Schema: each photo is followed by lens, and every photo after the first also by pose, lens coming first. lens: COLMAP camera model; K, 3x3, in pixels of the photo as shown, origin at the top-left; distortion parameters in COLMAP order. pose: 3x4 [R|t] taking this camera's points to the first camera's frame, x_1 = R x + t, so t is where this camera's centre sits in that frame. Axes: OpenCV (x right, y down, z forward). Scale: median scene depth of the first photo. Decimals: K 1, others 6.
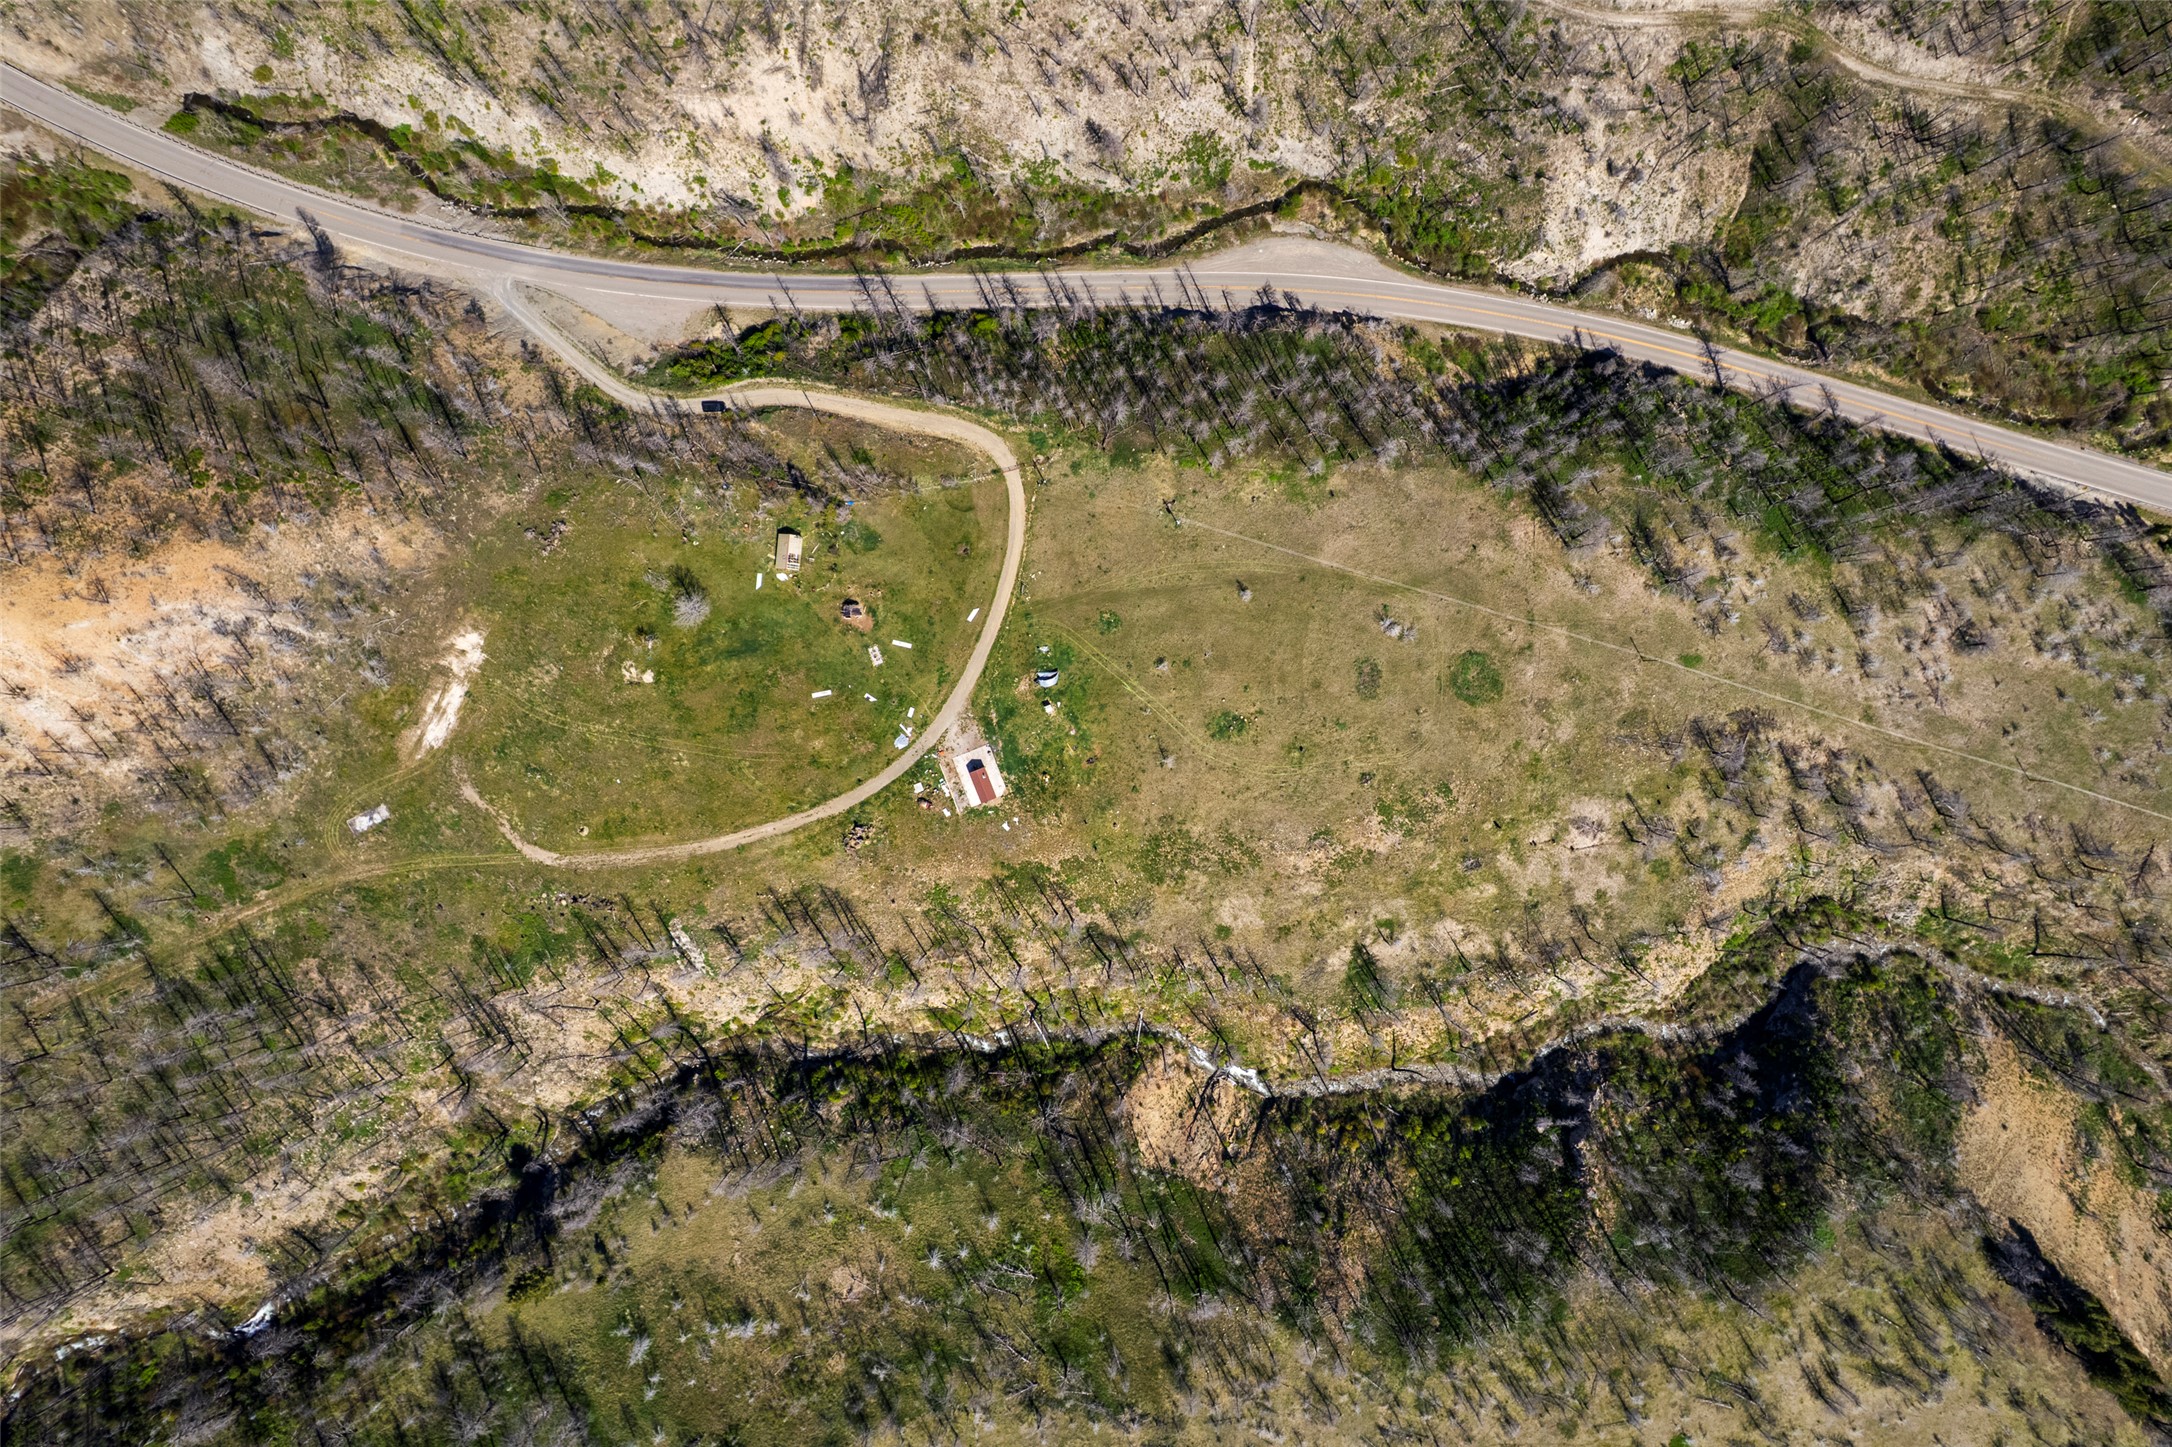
lens RADIAL K [[1391.8, 0, 1089.8], [0, 1391.8, 728.3], [0, 0, 1]] dist [-0.082815, 0.075618]
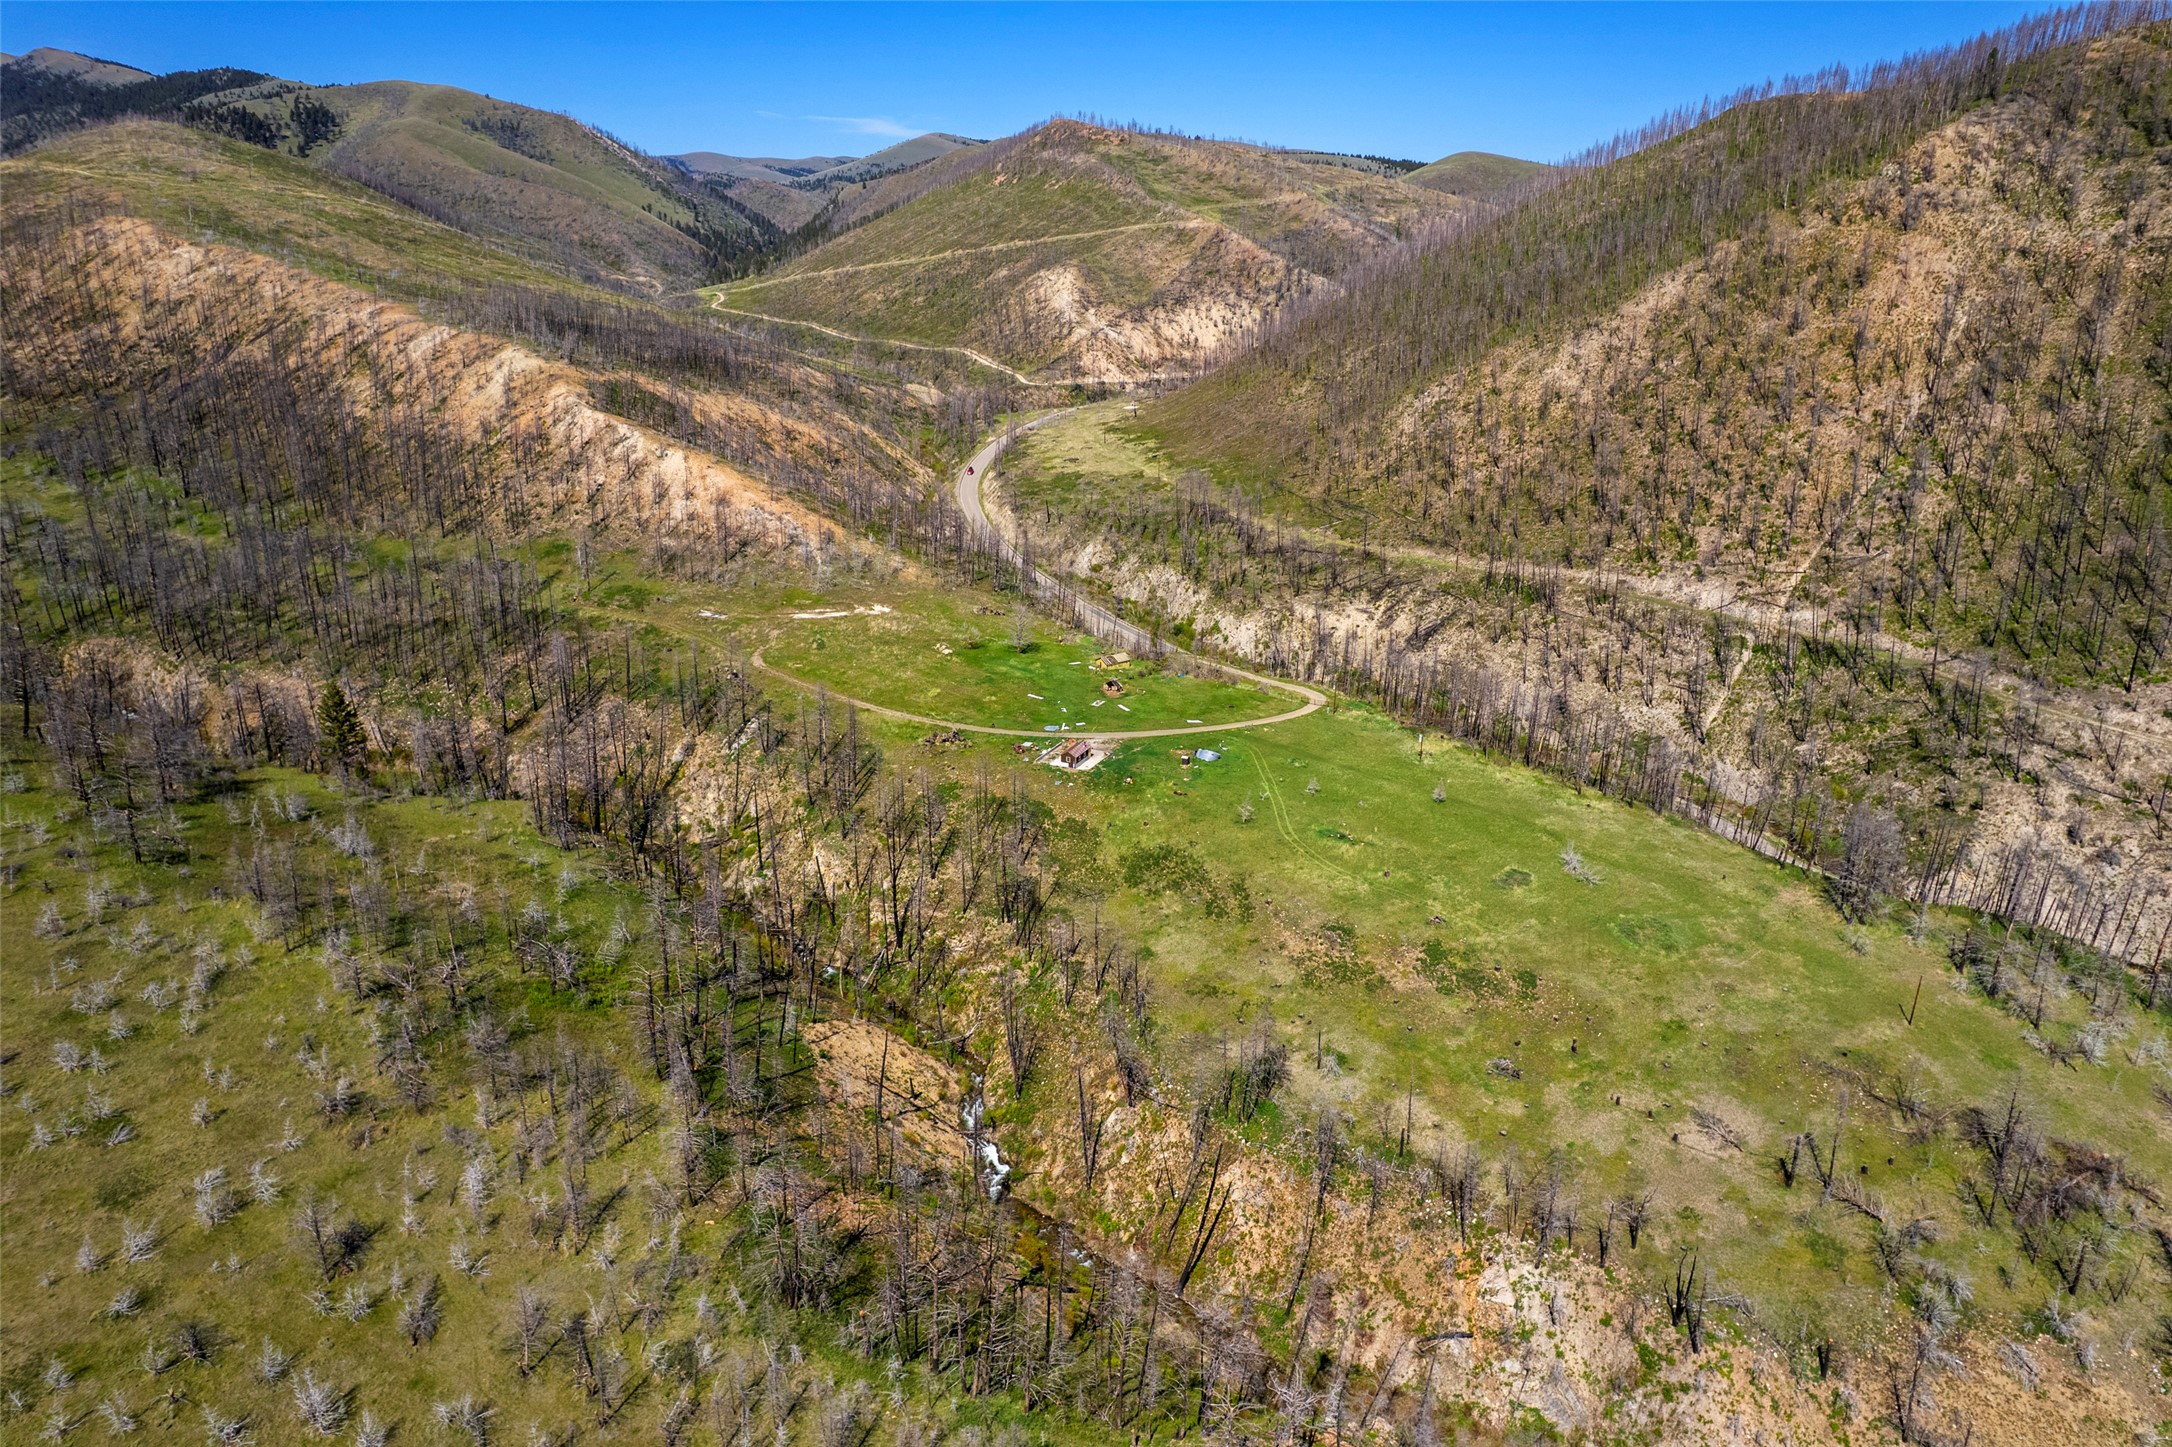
lens RADIAL K [[1391.8, 0, 1089.8], [0, 1391.8, 728.3], [0, 0, 1]] dist [-0.082815, 0.075618]
pose [[0.680639, 0.248361, -0.689237, 0.536867], [-0.732518, 0.215090, -0.645874, 0.599882], [-0.012162, 0.944486, 0.328328, 0.657484]]
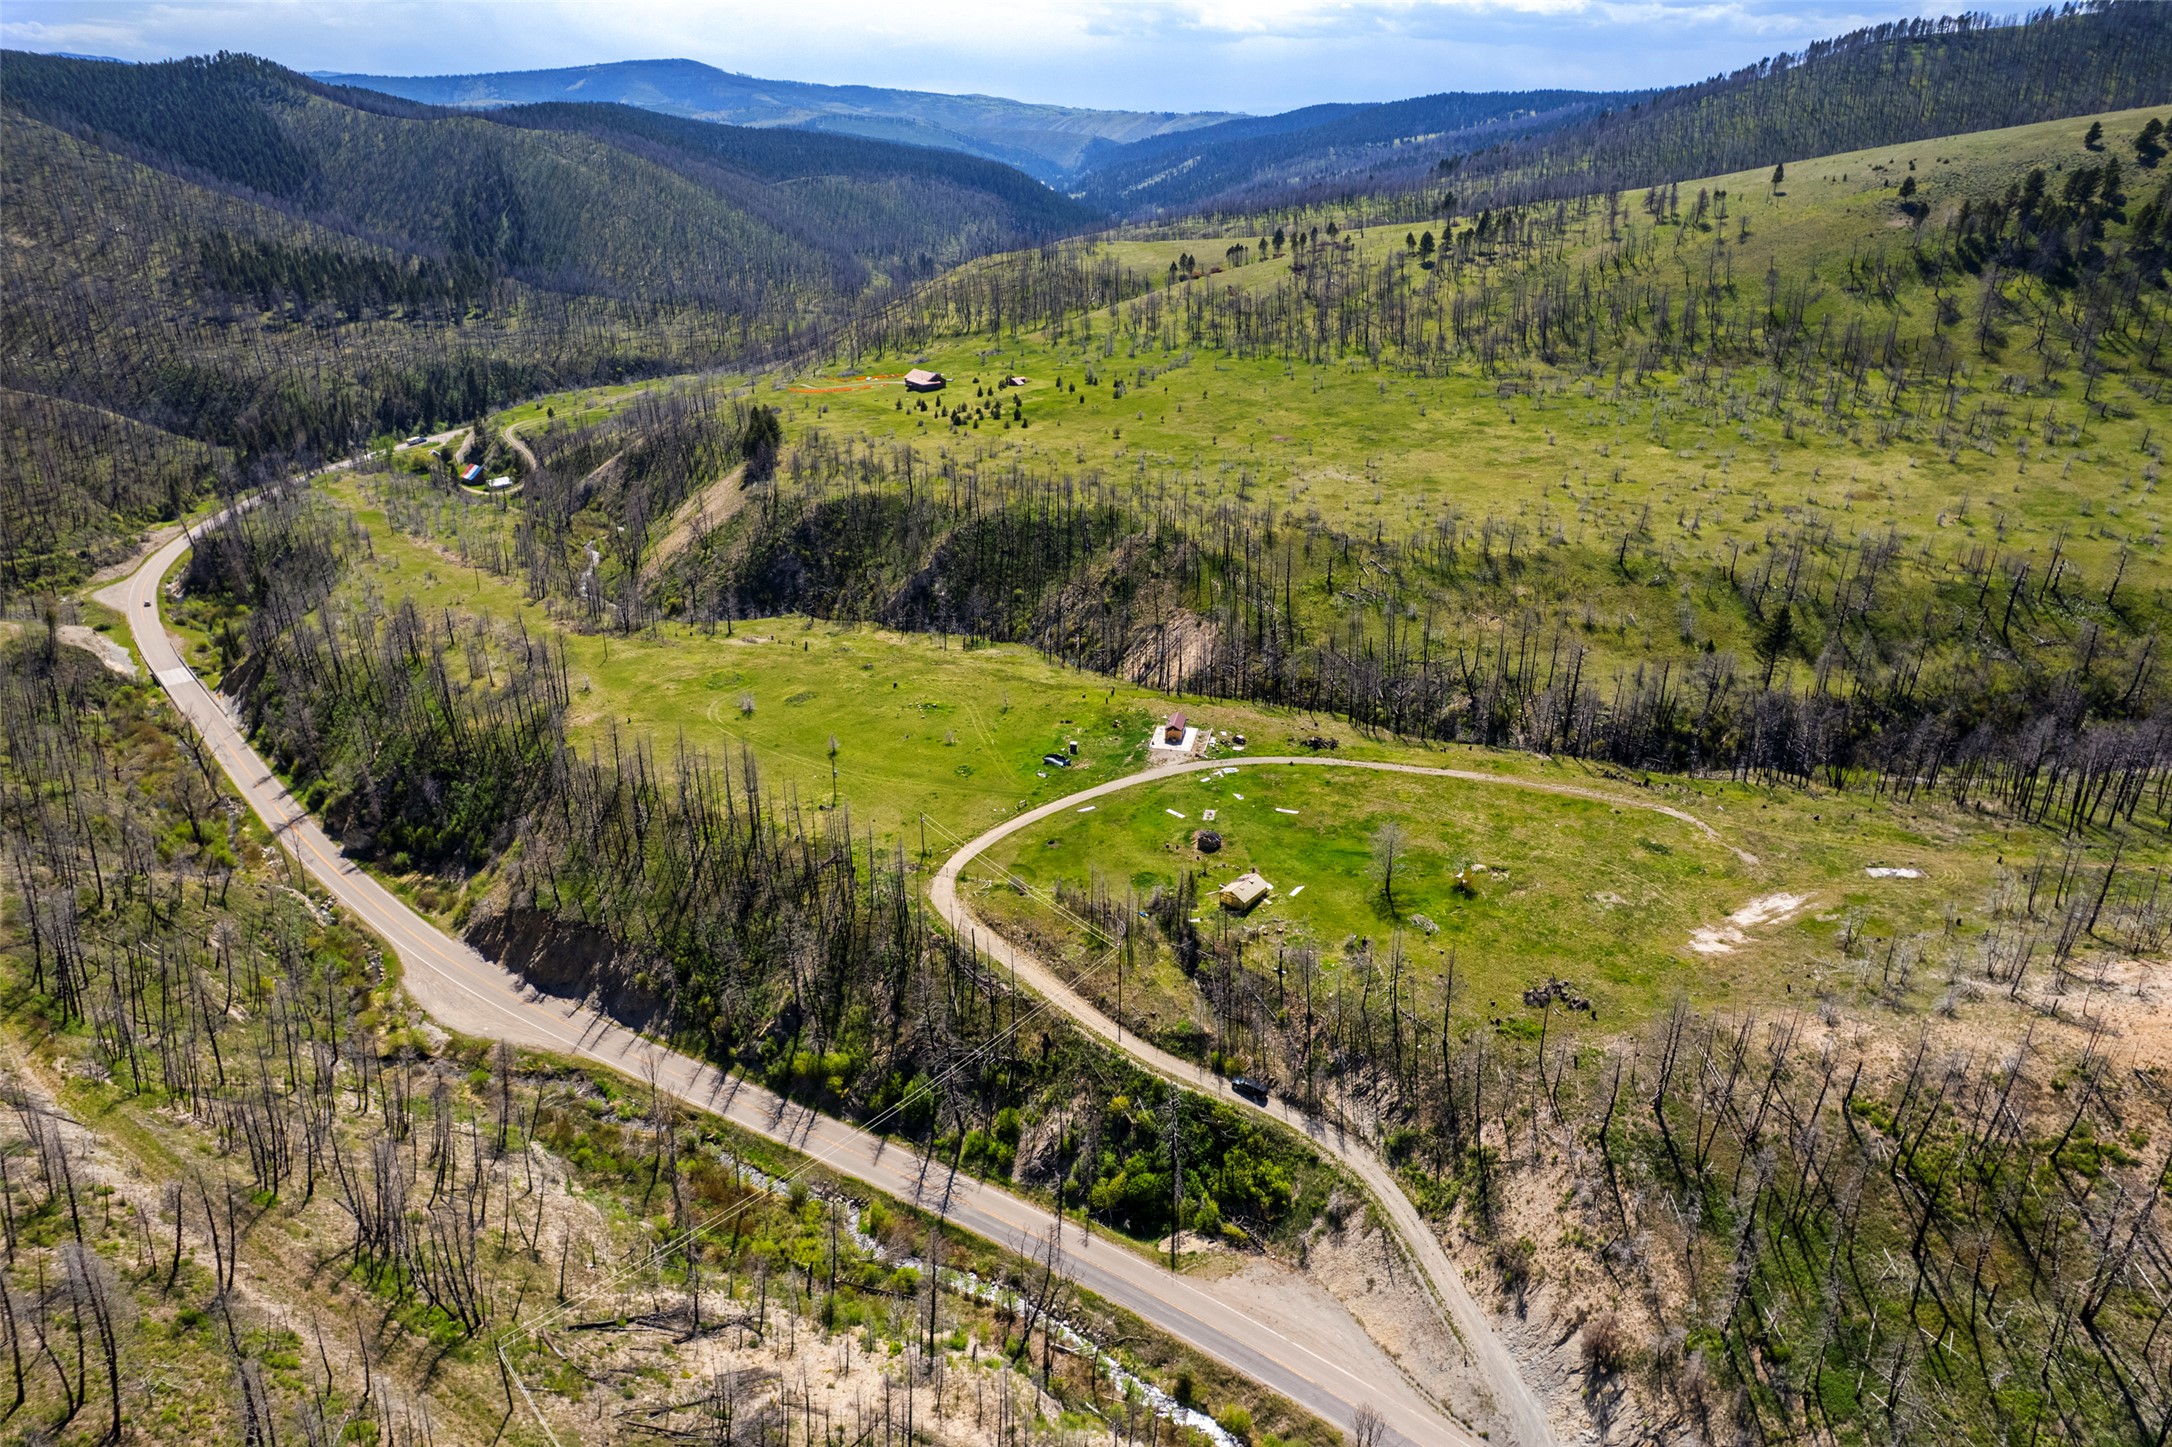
lens RADIAL K [[1393.7, 0, 1090.5], [0, 1393.7, 724.6], [0, 0, 1]] dist [-0.083774, 0.075426]
pose [[-0.836551, -0.223698, 0.500141, -0.488954], [0.547865, -0.350039, 0.759814, -0.694018], [0.005100, 0.909633, 0.415382, 0.577802]]
